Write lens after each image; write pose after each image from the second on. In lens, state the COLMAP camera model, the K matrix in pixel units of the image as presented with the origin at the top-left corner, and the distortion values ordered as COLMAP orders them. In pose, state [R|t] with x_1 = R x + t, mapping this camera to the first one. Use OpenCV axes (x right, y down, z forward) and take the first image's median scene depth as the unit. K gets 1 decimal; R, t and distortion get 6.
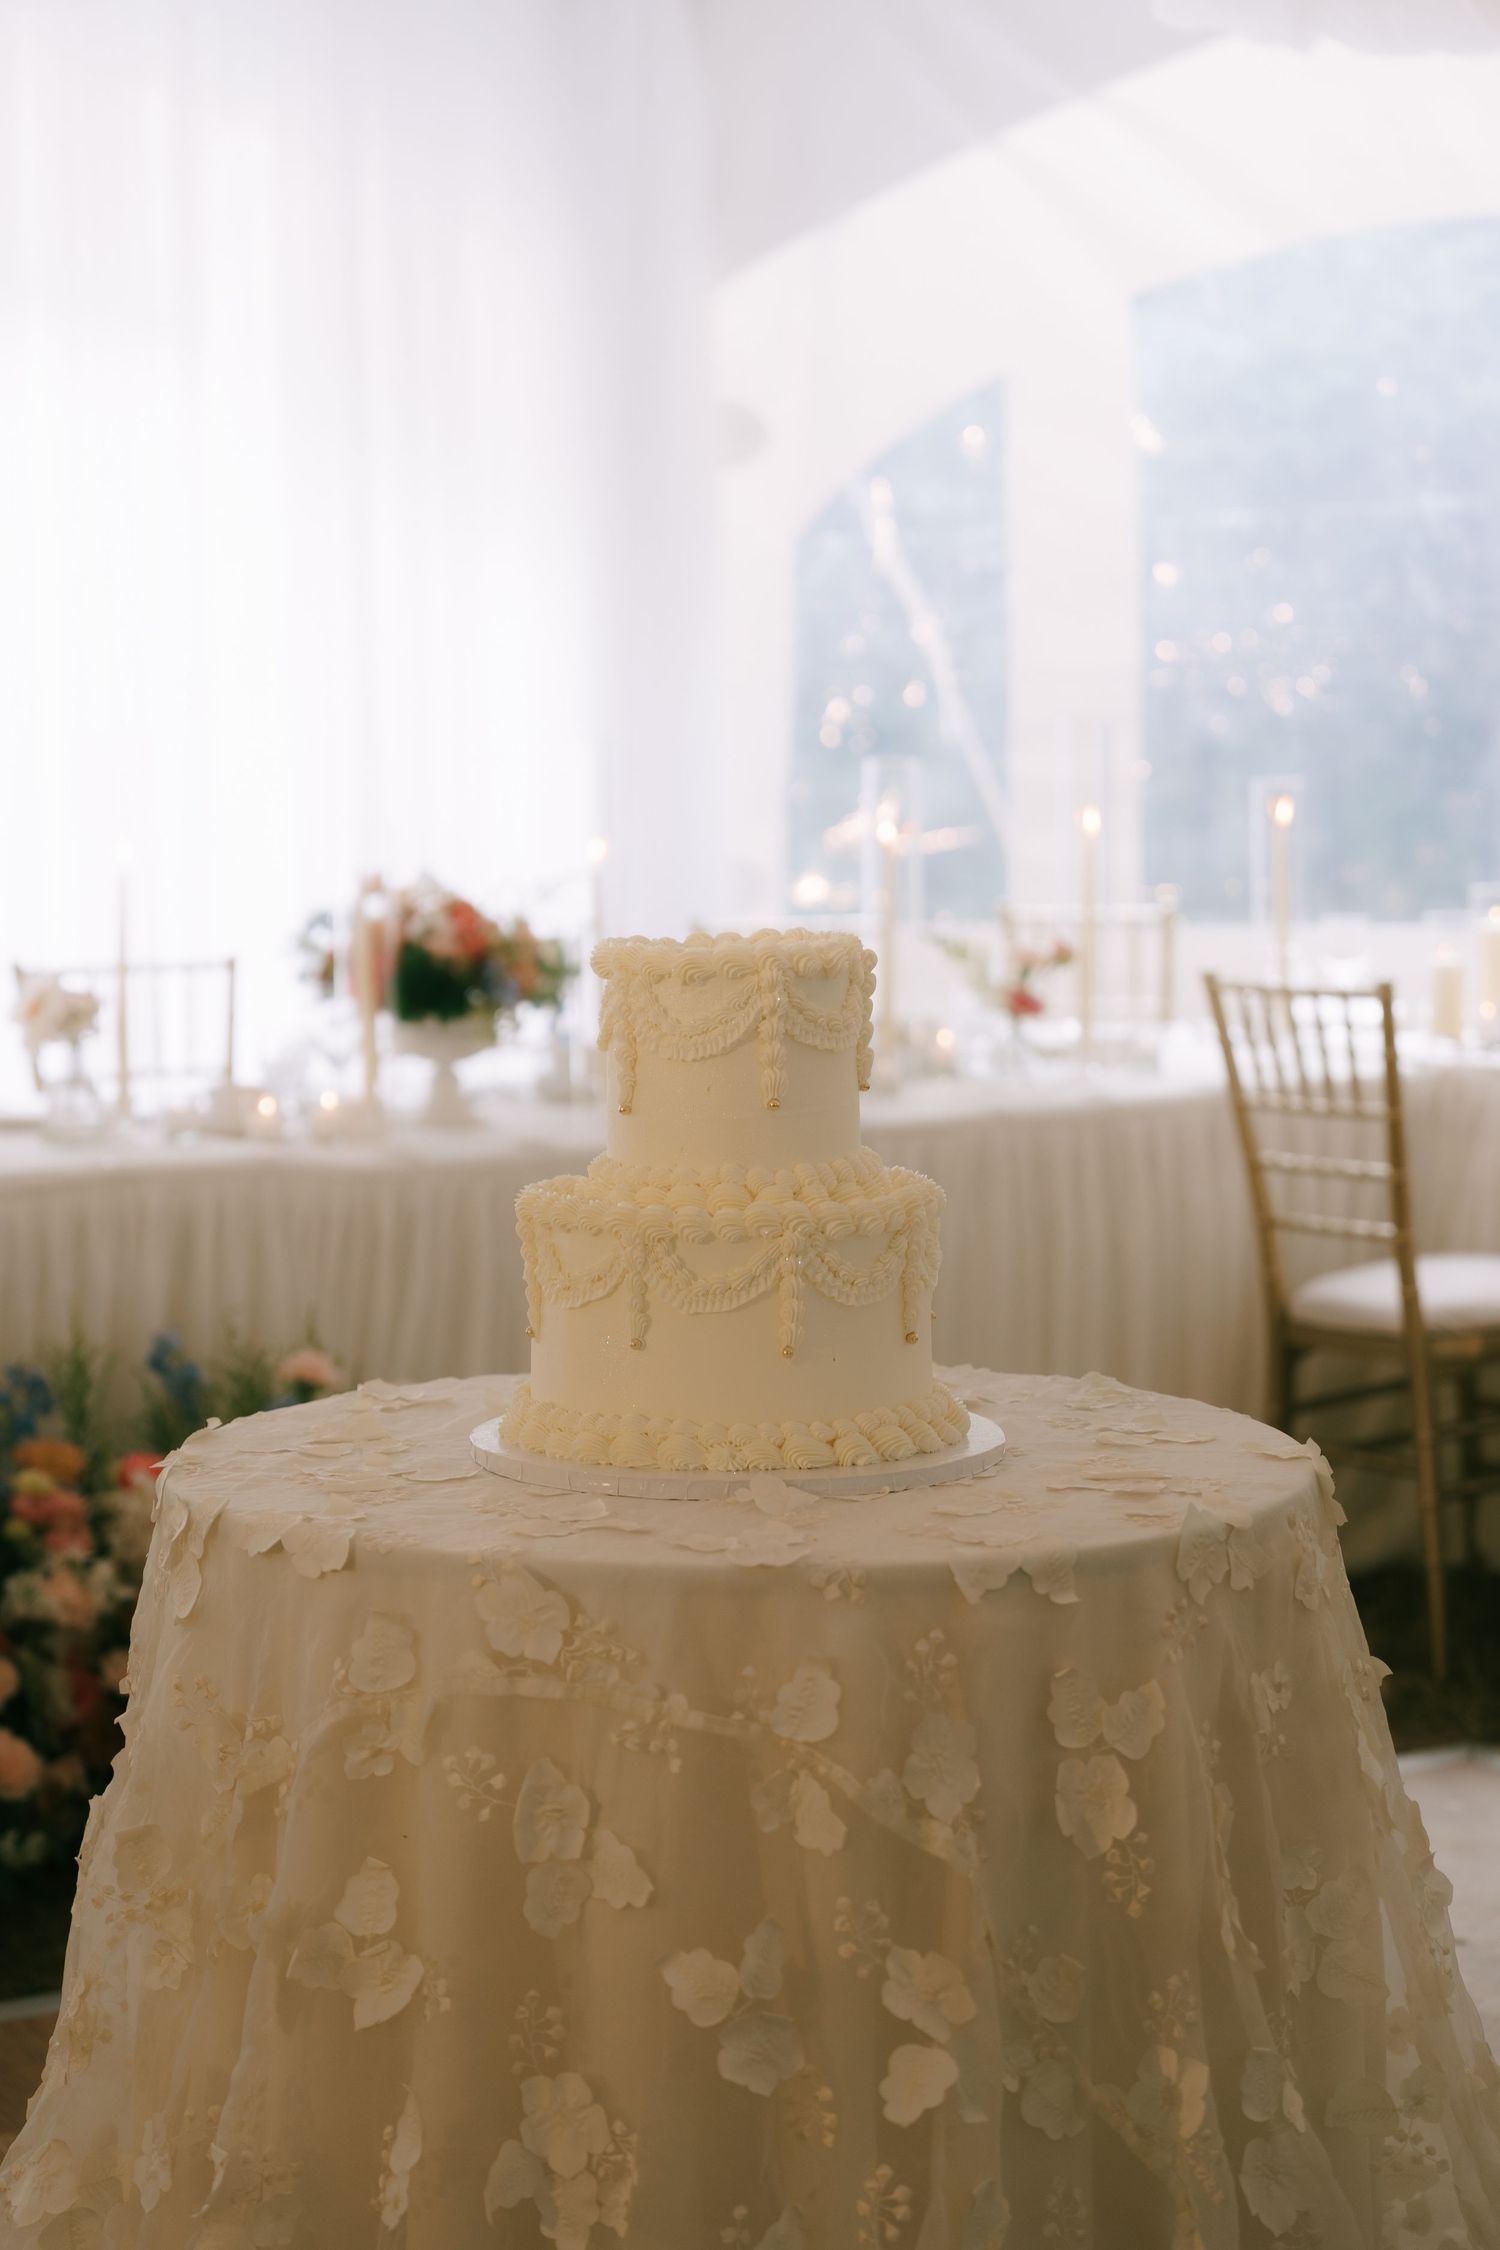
lens RADIAL K [[4587.7, 0, 746.5], [0, 4587.7, 1115.7], [0, 0, 1]] dist [-0.027027, 0.000000]
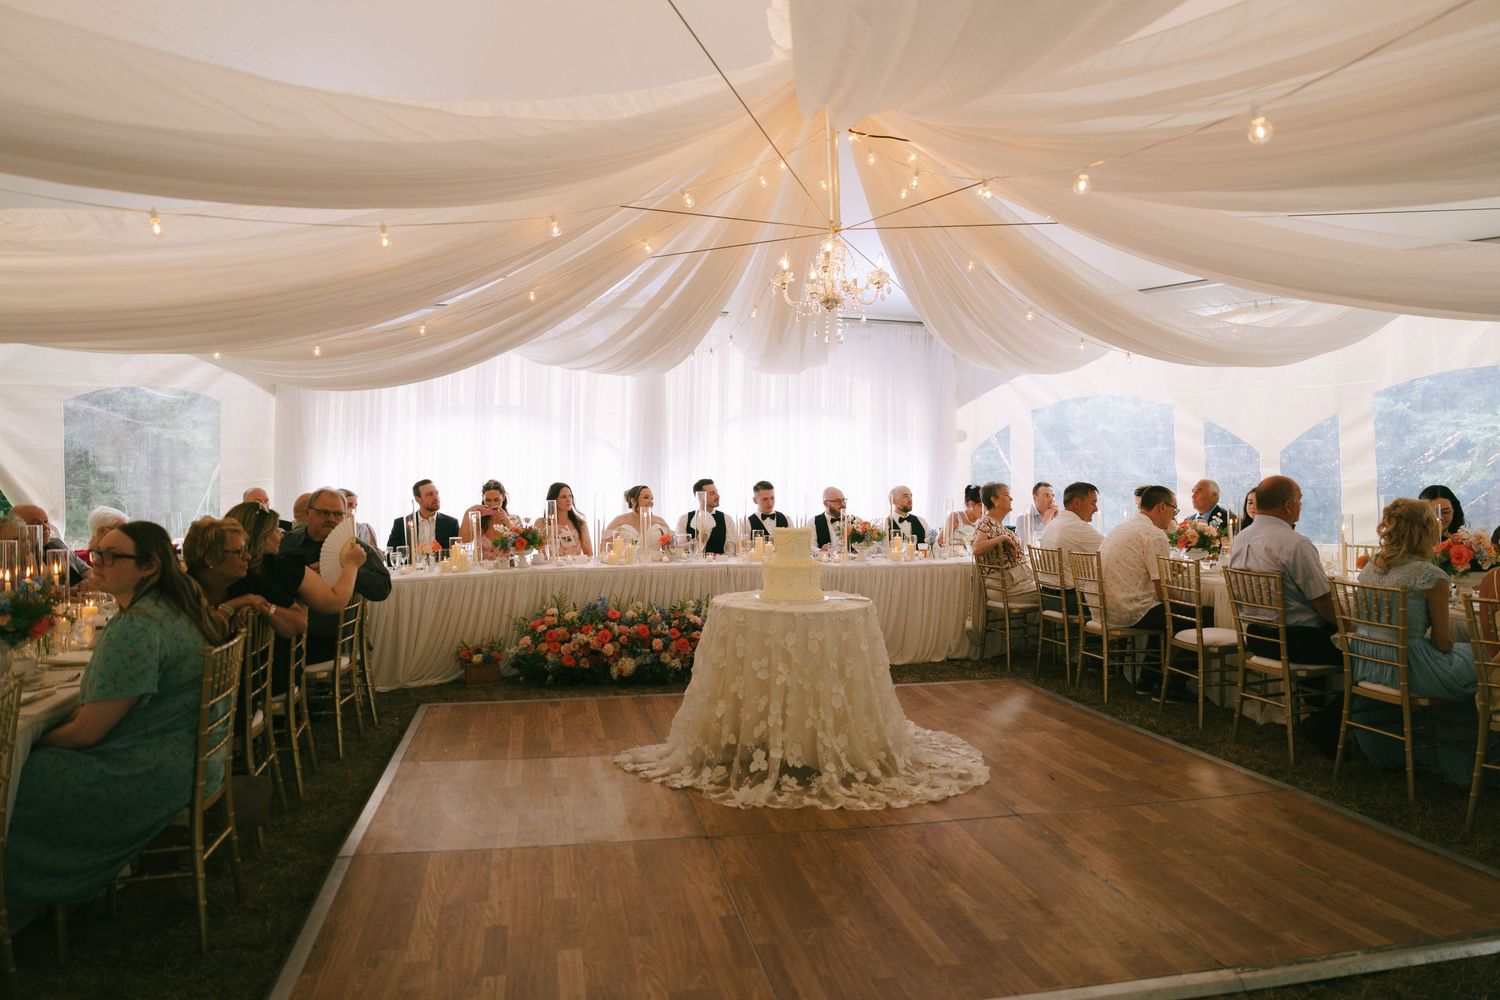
lens RADIAL K [[1047.4, 0, 744.1], [0, 1047.4, 496.5], [0, 0, 1]] dist [0.007076, 0.000333]
pose [[0.933634, 0.019249, -0.357712, 0.529027], [-0.043633, 0.997231, -0.060220, 0.014593], [0.355562, 0.071832, 0.931888, -0.586118]]
